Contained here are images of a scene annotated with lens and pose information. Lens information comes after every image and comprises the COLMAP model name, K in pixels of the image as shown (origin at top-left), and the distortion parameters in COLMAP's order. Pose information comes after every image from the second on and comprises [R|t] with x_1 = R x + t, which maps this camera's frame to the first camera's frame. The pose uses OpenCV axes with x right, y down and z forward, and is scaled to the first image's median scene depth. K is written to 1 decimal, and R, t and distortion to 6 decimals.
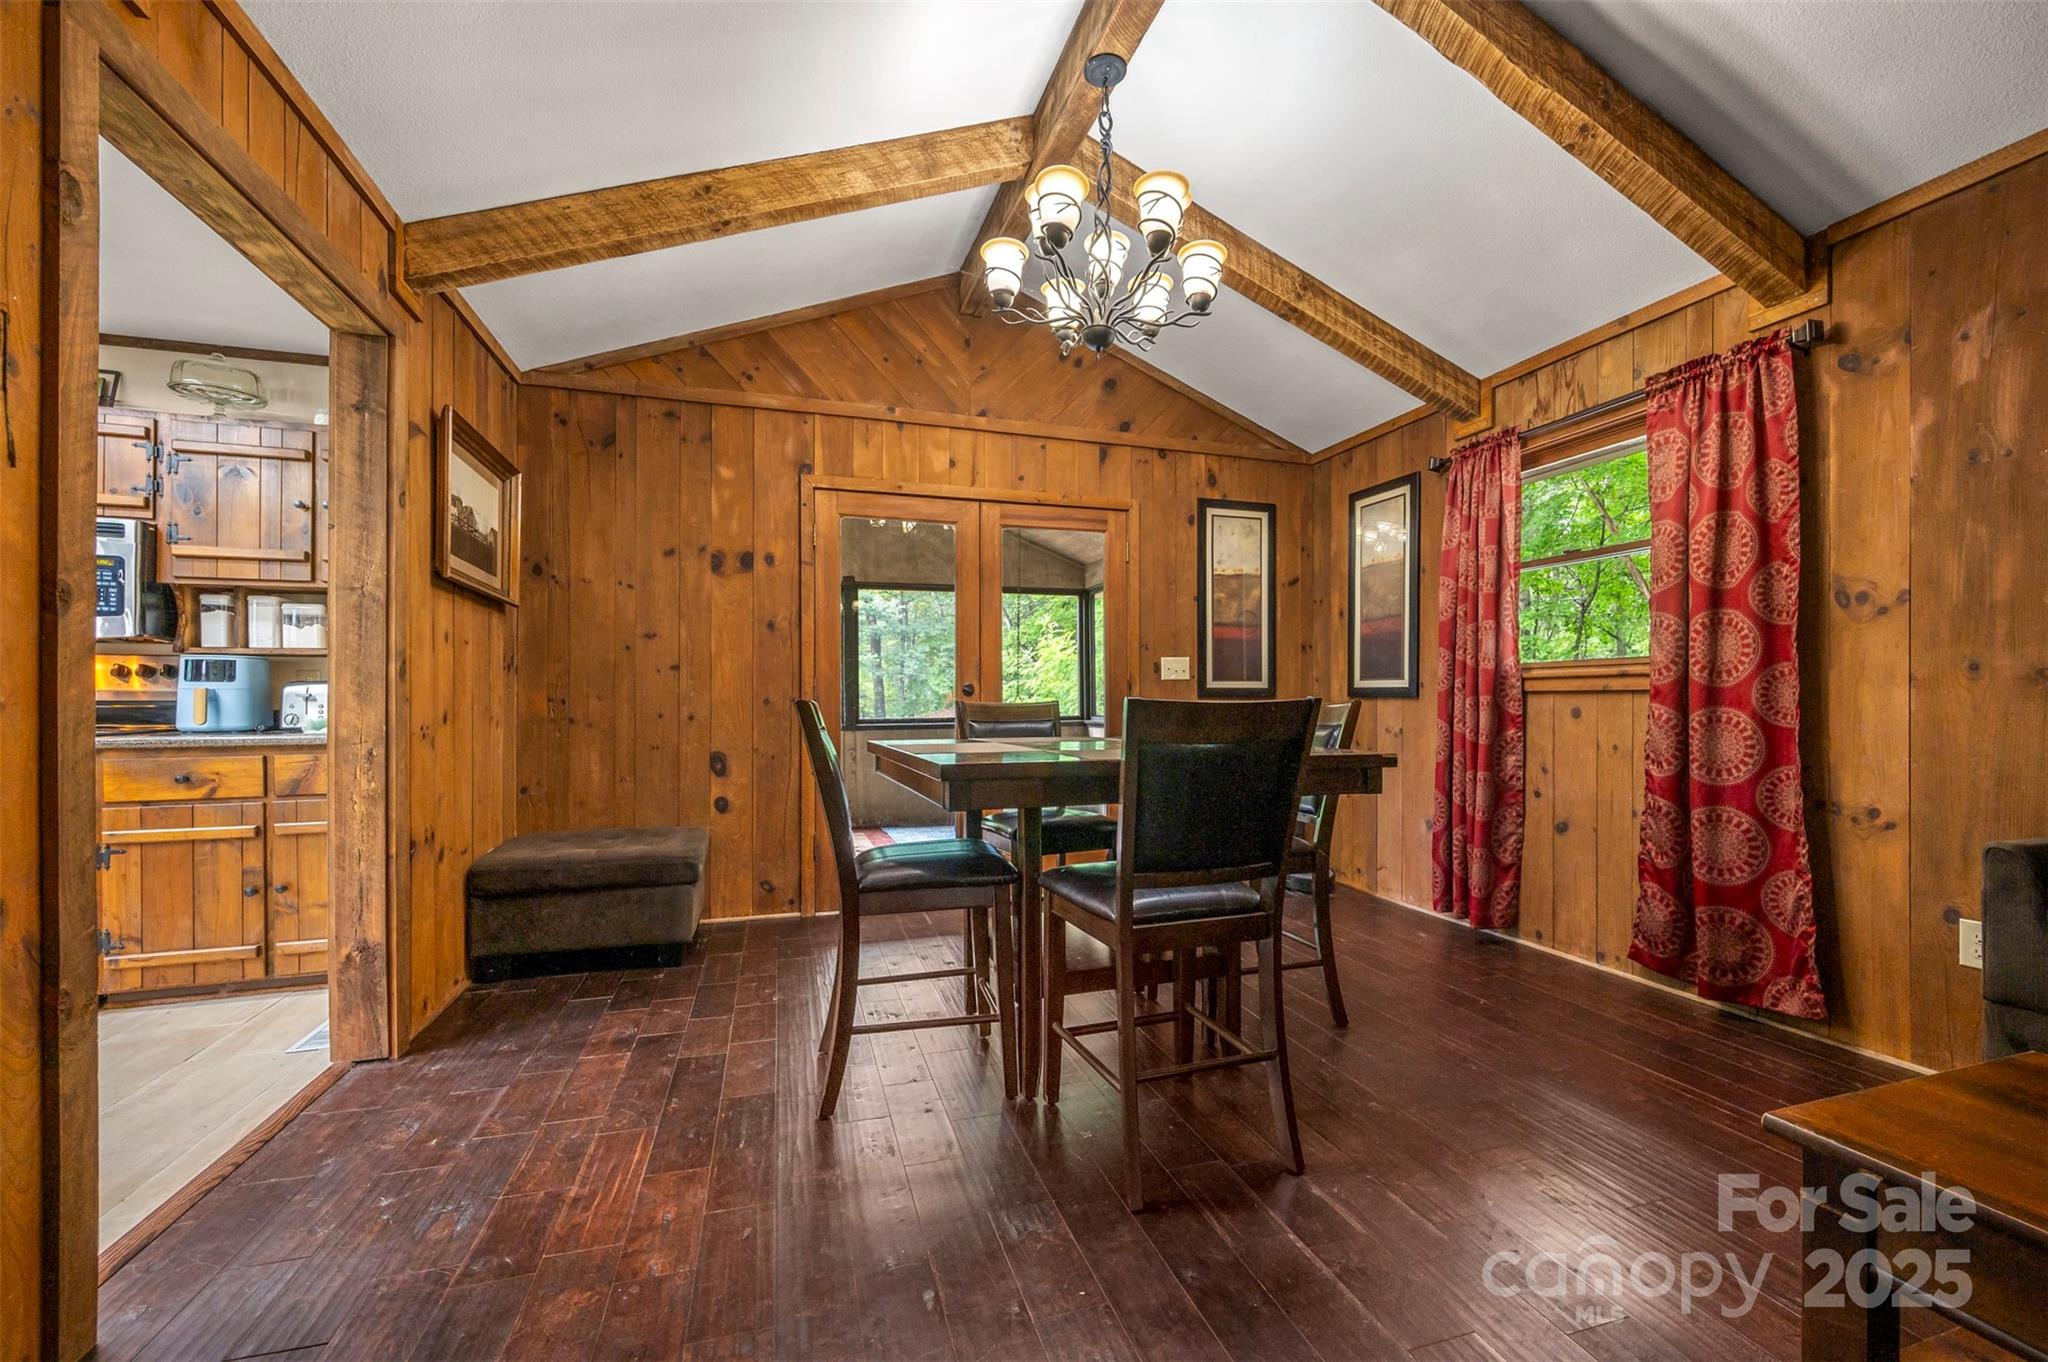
lens RADIAL K [[815.5, 0, 1028.1], [0, 815.5, 701.2], [0, 0, 1]] dist [0.001471, 0.000131]
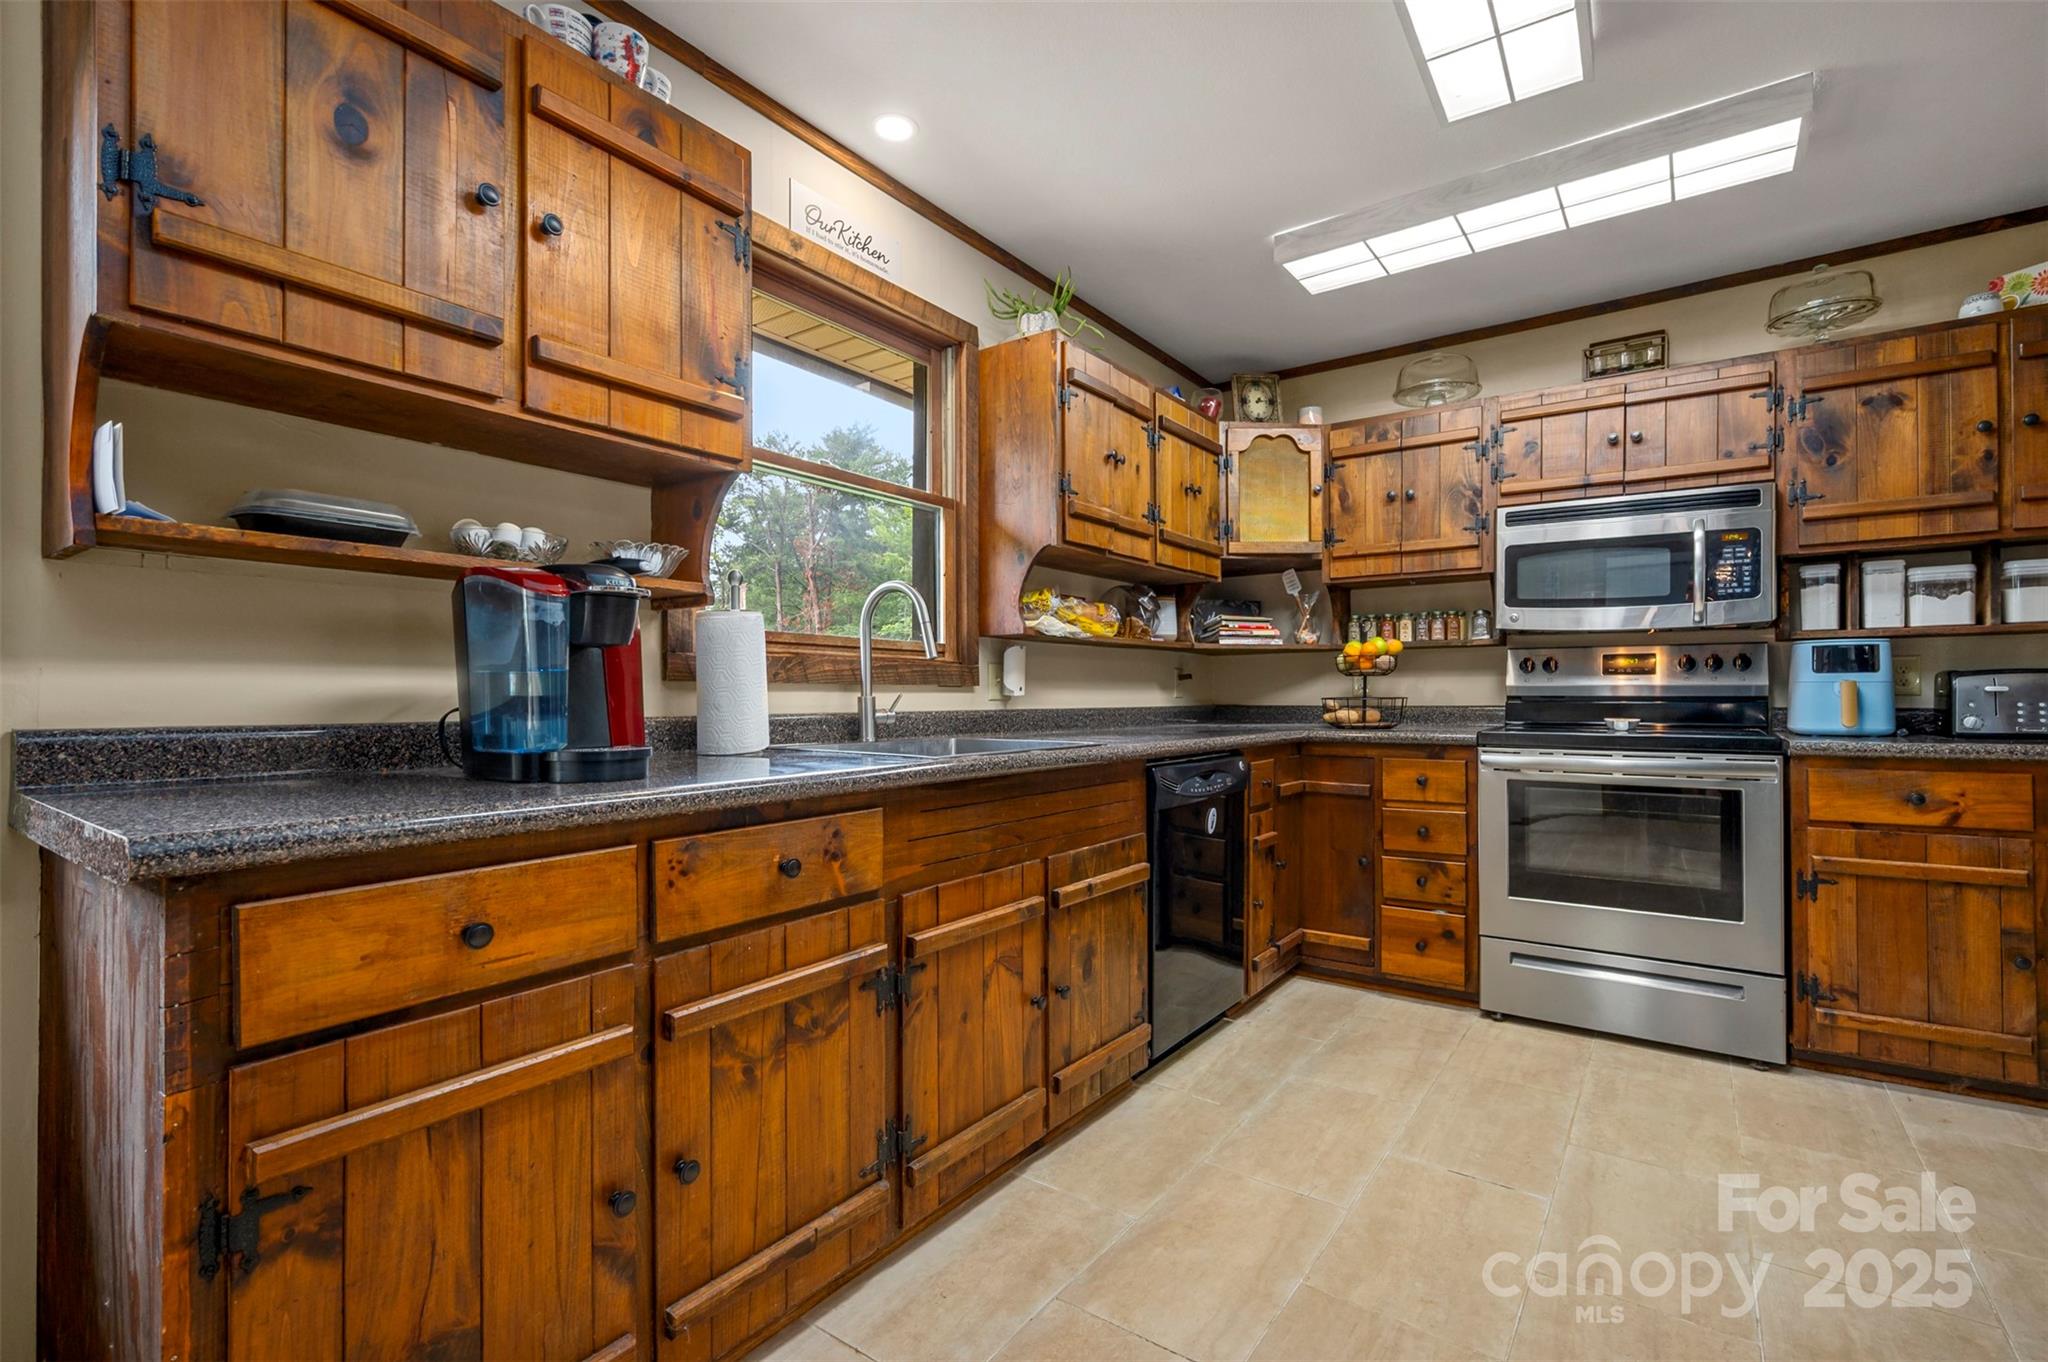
lens RADIAL K [[929.4, 0, 1028.2], [0, 929.4, 688.9], [0, 0, 1]] dist [-0.003536, -0.000074]
pose [[0.606222, -0.002603, -0.795291, -0.788374], [0.002539, 0.999996, -0.001337, -0.009197], [0.795292, -0.001209, 0.606226, -0.184668]]
